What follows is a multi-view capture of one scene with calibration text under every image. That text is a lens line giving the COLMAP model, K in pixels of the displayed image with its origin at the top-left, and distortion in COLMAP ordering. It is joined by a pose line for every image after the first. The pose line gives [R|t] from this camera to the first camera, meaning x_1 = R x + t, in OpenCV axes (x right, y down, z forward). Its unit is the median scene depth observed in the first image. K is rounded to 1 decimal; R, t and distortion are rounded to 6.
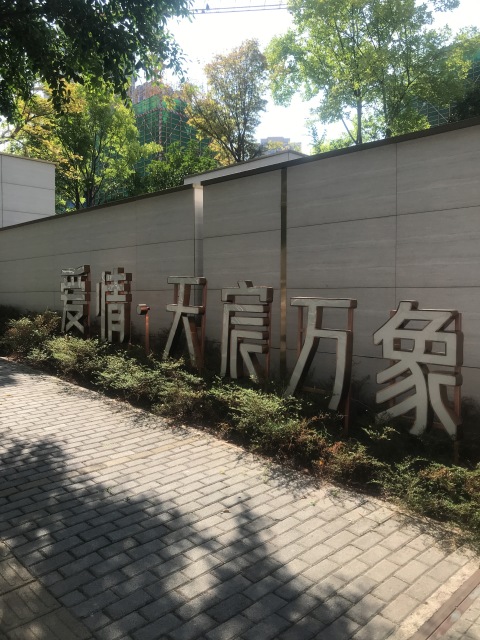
lens RADIAL K [[527.4, 0, 243.2], [0, 527.4, 315.3], [0, 0, 1]] dist [0.042106, 0.005378]
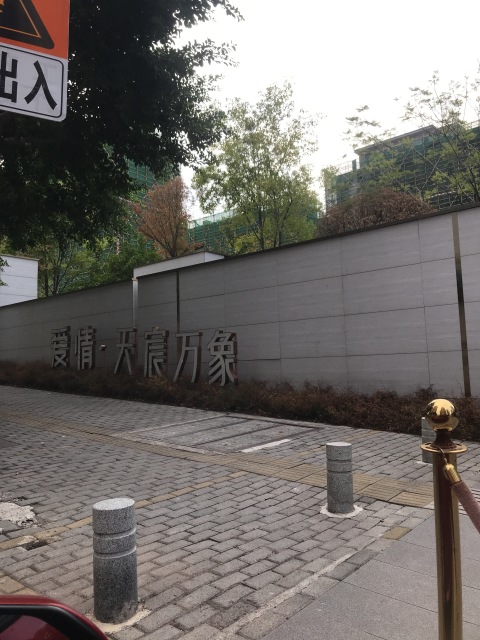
lens RADIAL K [[527.4, 0, 234.6], [0, 527.4, 320.8], [0, 0, 1]] dist [0.042106, 0.005378]
pose [[0.997199, -0.017815, 0.072641, 0.124104], [0.027954, 0.989609, -0.141040, 0.157621], [-0.069374, 0.142675, 0.987335, -0.792497]]
